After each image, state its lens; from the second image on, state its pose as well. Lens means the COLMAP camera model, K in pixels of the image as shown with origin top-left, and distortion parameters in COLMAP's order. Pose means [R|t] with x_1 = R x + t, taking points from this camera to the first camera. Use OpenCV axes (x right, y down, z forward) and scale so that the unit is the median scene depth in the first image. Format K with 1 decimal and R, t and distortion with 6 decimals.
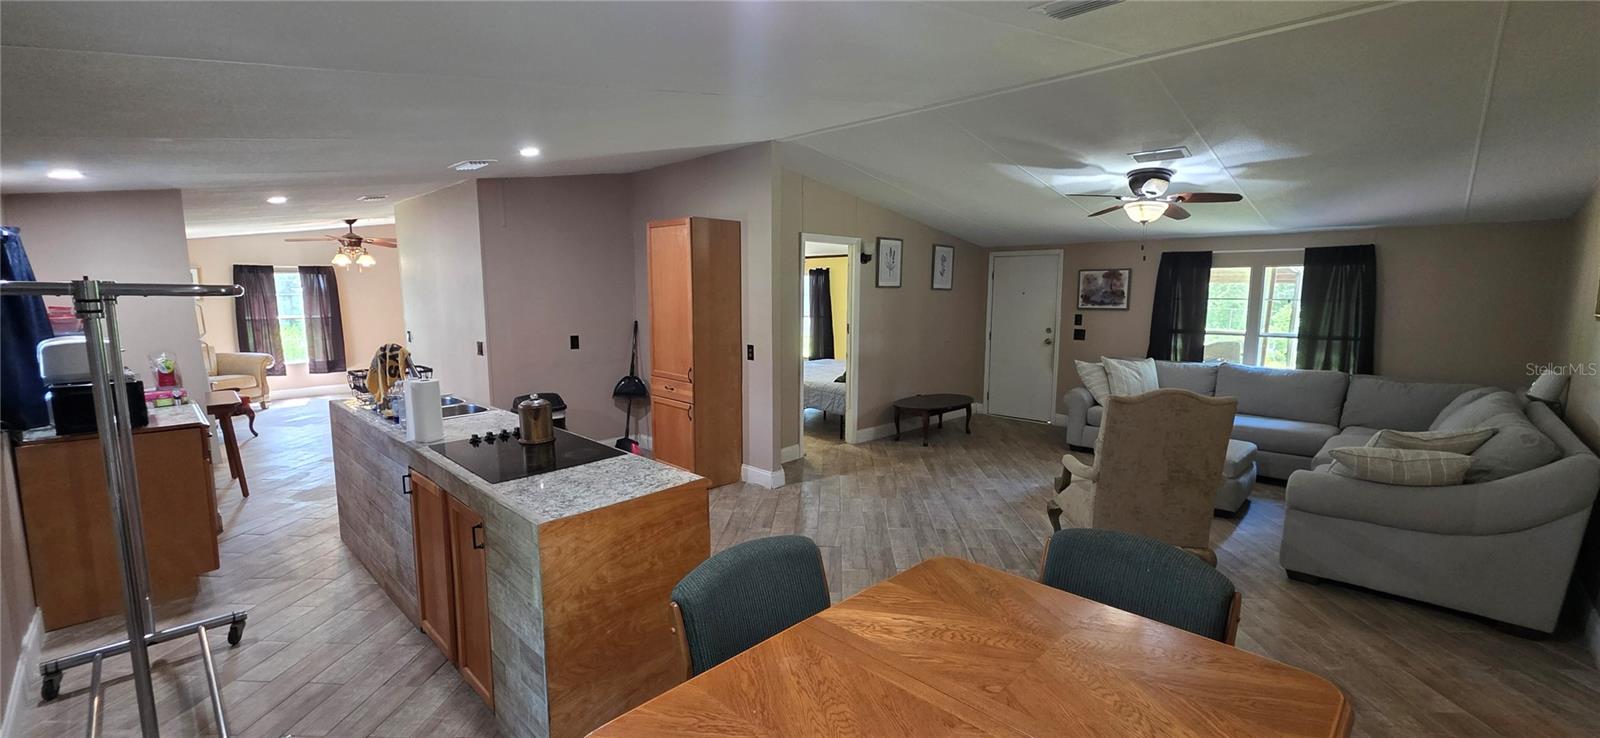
lens RADIAL K [[638.4, 0, 817.0], [0, 638.4, 377.2], [0, 0, 1]] dist [0.002451, 0.000241]
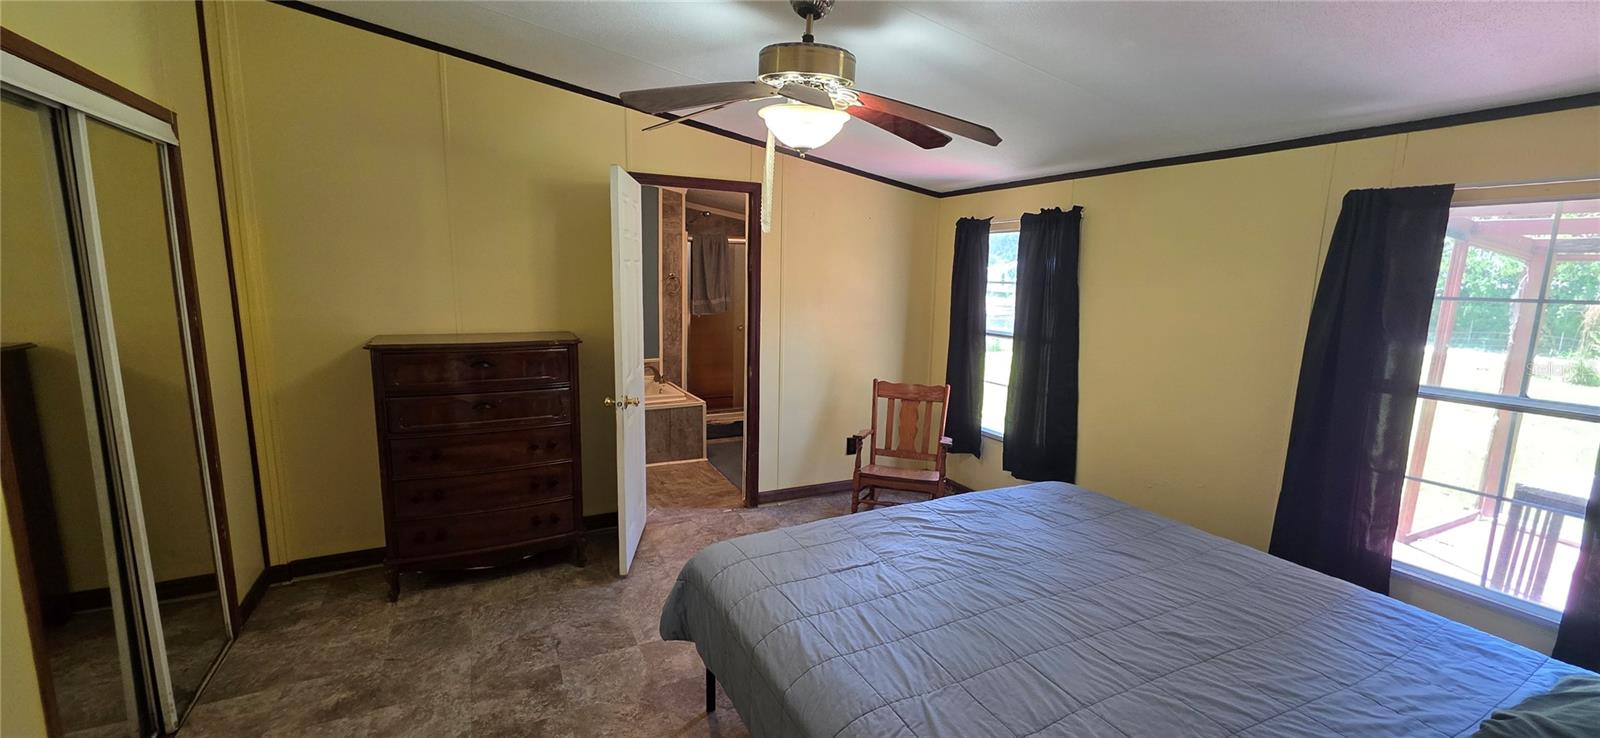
lens RADIAL K [[640.2, 0, 805.6], [0, 640.2, 376.2], [0, 0, 1]] dist [-0.000213, 0.000004]
pose [[0.940408, 0.072252, -0.332284, -0.000117], [-0.062425, 0.997241, 0.040170, -0.128114], [0.334269, -0.017034, 0.942324, 0.955979]]
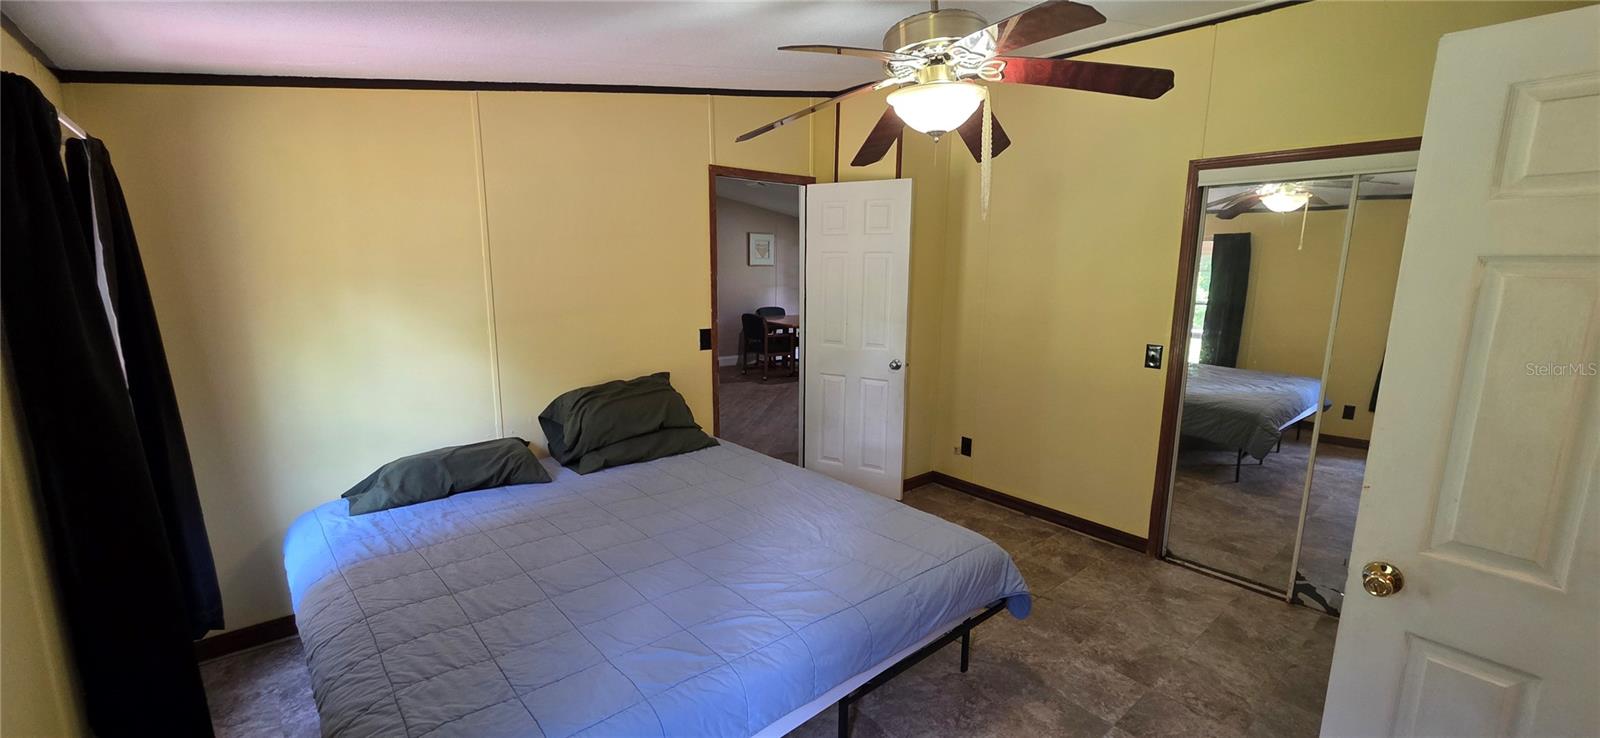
lens RADIAL K [[640.2, 0, 805.6], [0, 640.2, 376.2], [0, 0, 1]] dist [-0.000213, 0.000004]
pose [[-0.995662, -0.033681, 0.086729, -0.090113], [-0.005206, 0.950883, 0.309507, -0.215604], [-0.092893, 0.307713, -0.946934, 1.610325]]
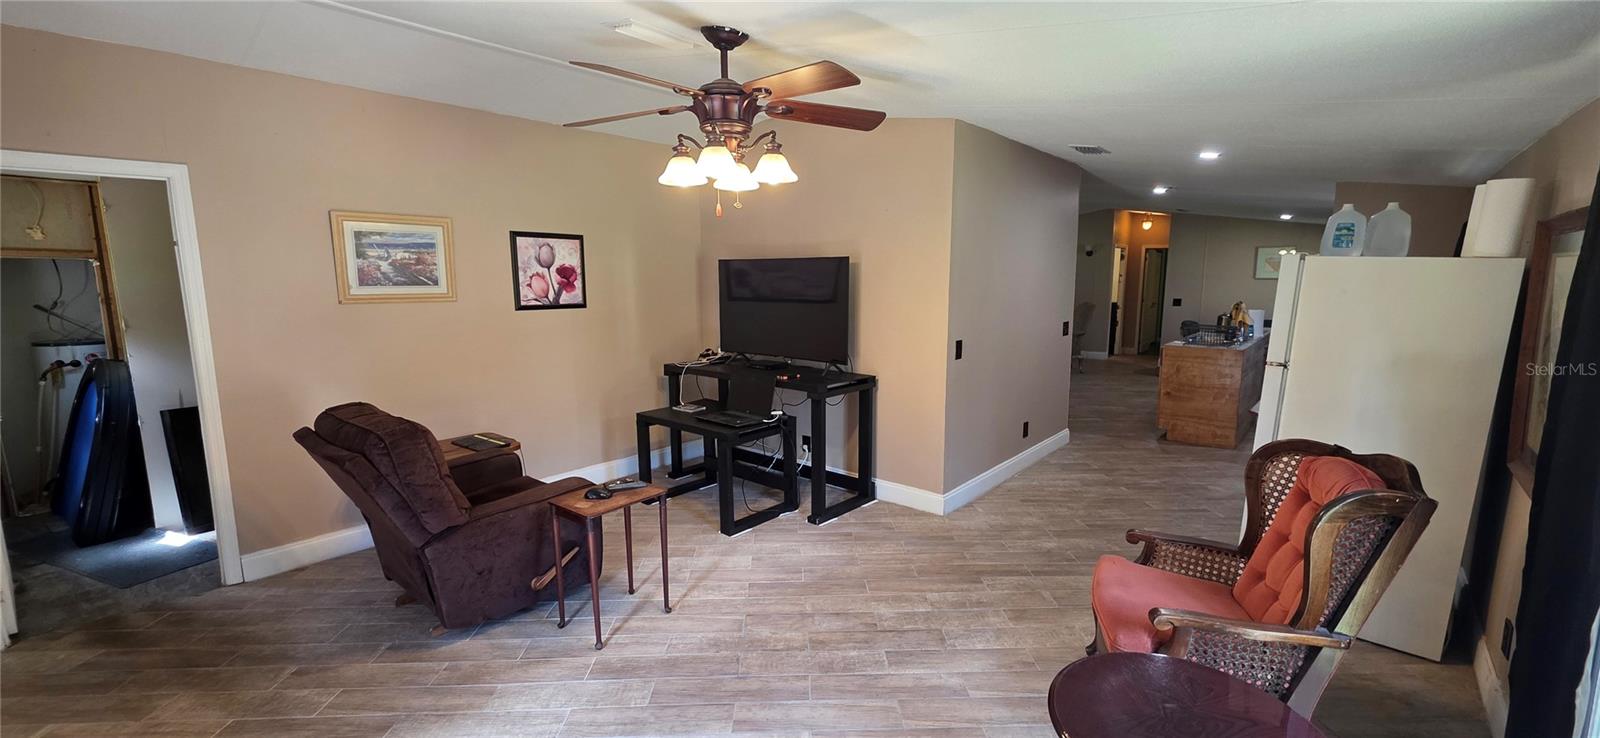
lens RADIAL K [[640.2, 0, 805.6], [0, 640.2, 376.2], [0, 0, 1]] dist [-0.000213, 0.000004]
pose [[-0.047637, -0.153445, 0.987008, -1.340069], [0.140311, 0.977305, 0.158709, -0.163652], [-0.988961, 0.146048, -0.025026, 1.263960]]
